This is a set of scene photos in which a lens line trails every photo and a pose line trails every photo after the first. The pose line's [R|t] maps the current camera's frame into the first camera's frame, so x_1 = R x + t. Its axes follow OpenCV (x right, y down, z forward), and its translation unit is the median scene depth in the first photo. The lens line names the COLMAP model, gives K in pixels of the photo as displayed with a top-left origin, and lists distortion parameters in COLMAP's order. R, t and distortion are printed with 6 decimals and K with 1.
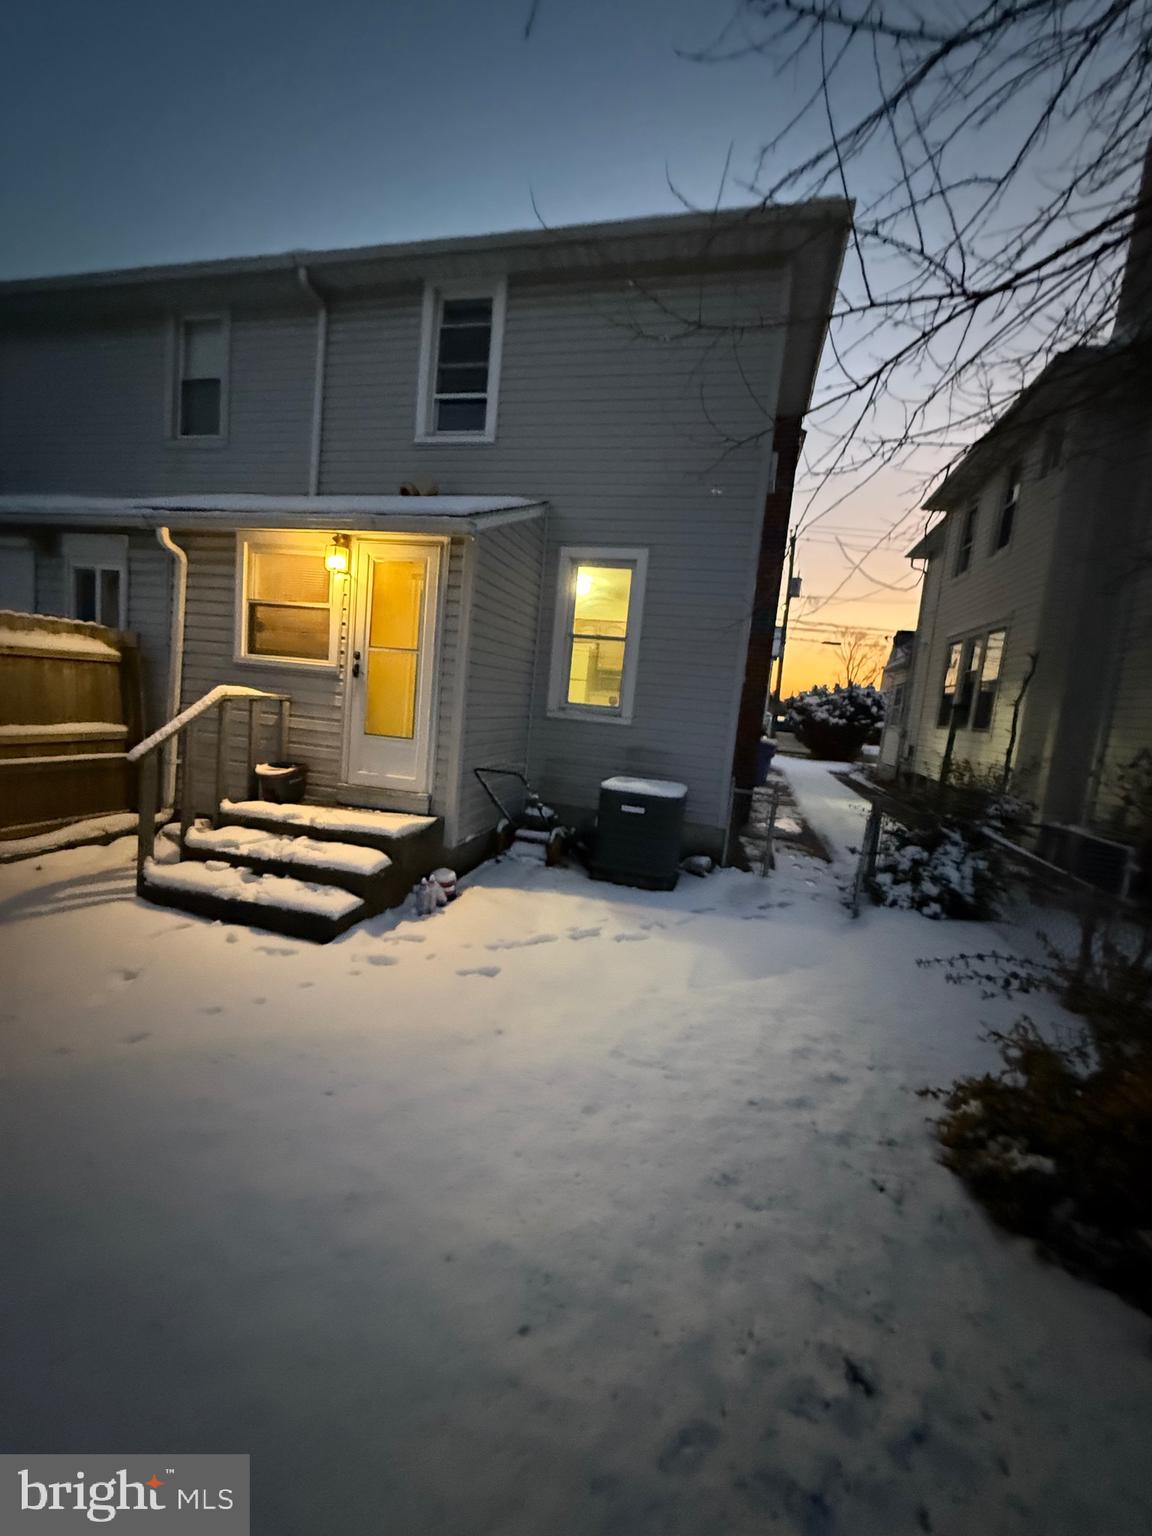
lens RADIAL K [[613.5, 0, 578.1], [0, 613.5, 766.4], [0, 0, 1]] dist [0.002537, 0.000144]
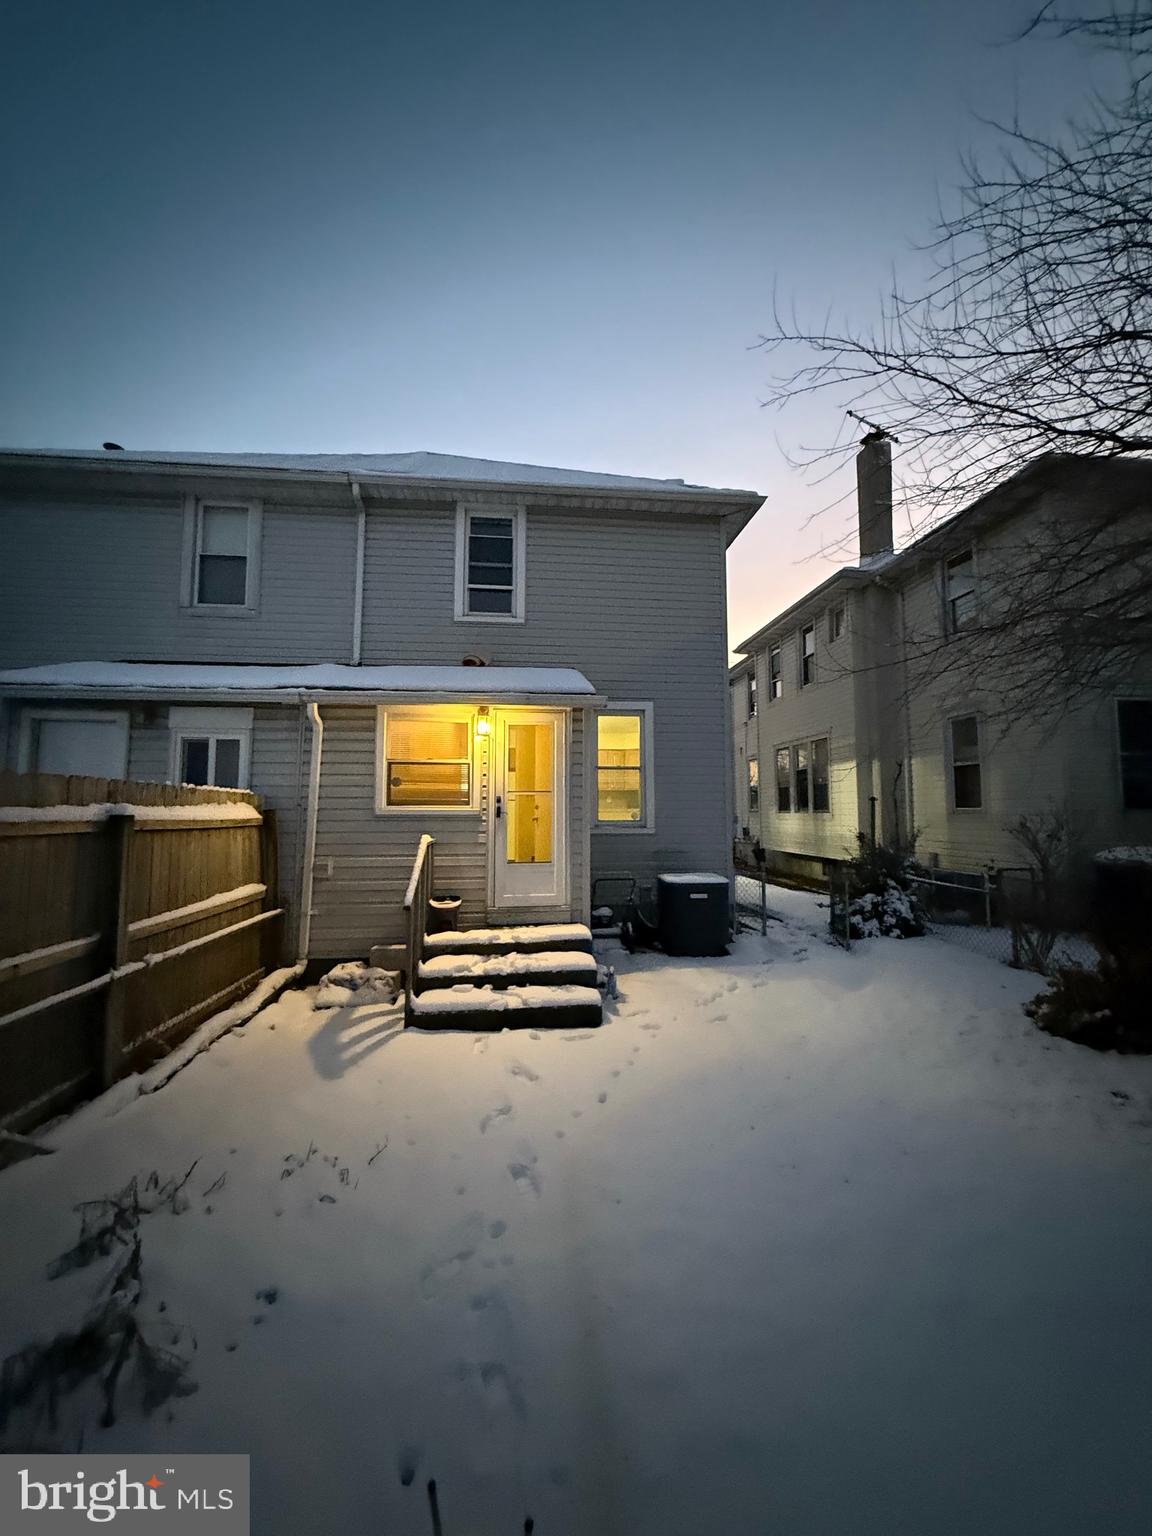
lens RADIAL K [[613.5, 0, 578.1], [0, 613.5, 766.4], [0, 0, 1]] dist [0.002537, 0.000144]
pose [[0.931371, -0.066400, 0.357966, -0.612208], [0.126818, 0.980819, -0.148026, -0.041734], [-0.341271, 0.183264, 0.921927, -0.187481]]
